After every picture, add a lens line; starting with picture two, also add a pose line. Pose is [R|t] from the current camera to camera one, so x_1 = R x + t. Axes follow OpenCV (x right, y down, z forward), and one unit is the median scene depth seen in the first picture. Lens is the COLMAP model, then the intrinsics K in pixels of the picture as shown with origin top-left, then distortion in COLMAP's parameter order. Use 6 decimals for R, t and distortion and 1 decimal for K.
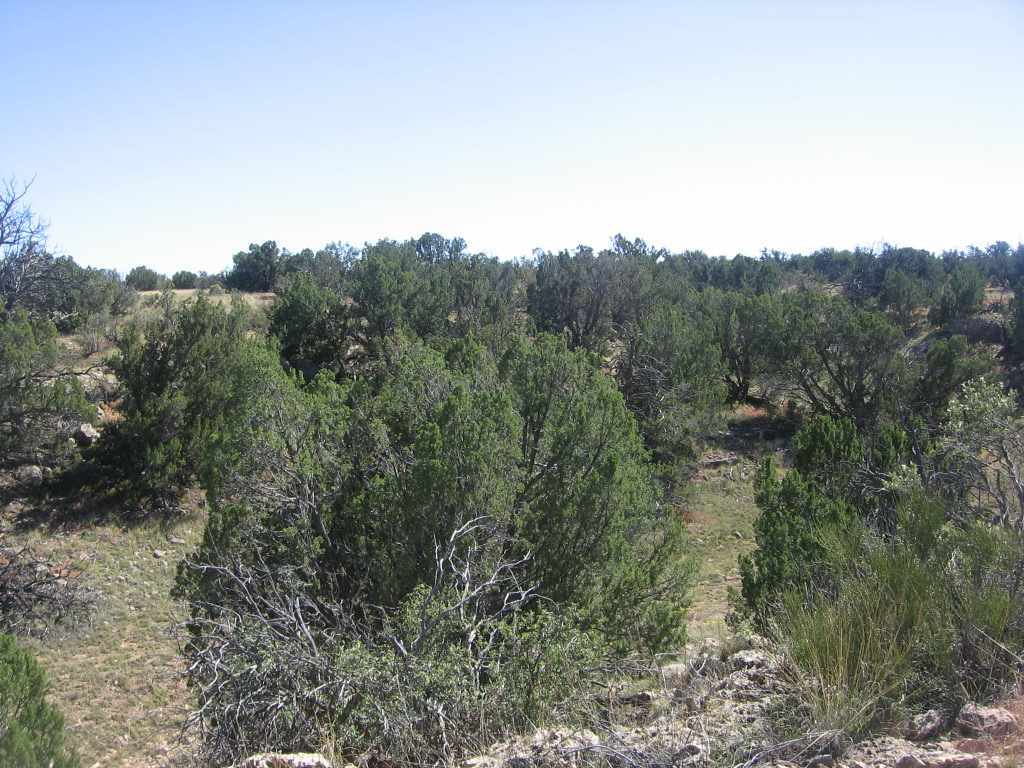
lens RADIAL K [[1086.6, 0, 502.1], [0, 1086.6, 382.4], [0, 0, 1]] dist [-0.141798, 0.084977]
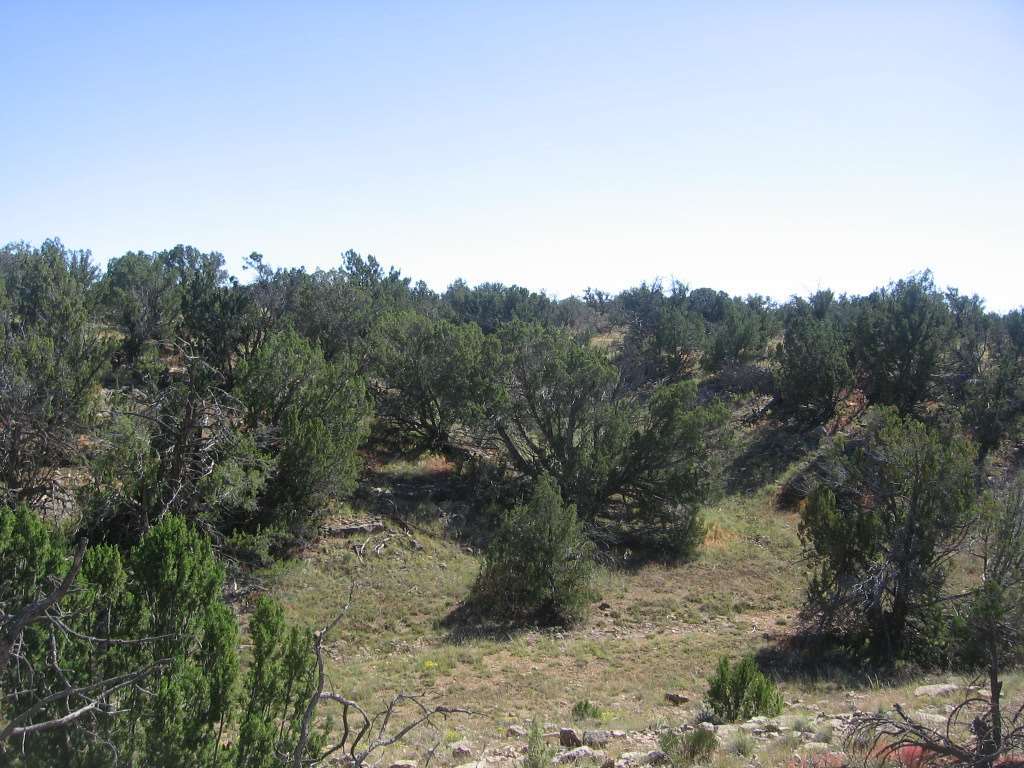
lens RADIAL K [[1086.6, 0, 502.1], [0, 1086.6, 382.4], [0, 0, 1]] dist [-0.141798, 0.084977]
pose [[0.990849, 0.045779, 0.126972, 0.128766], [-0.041532, 0.998492, -0.035903, -0.005384], [-0.128424, 0.030301, 0.991256, 0.133321]]
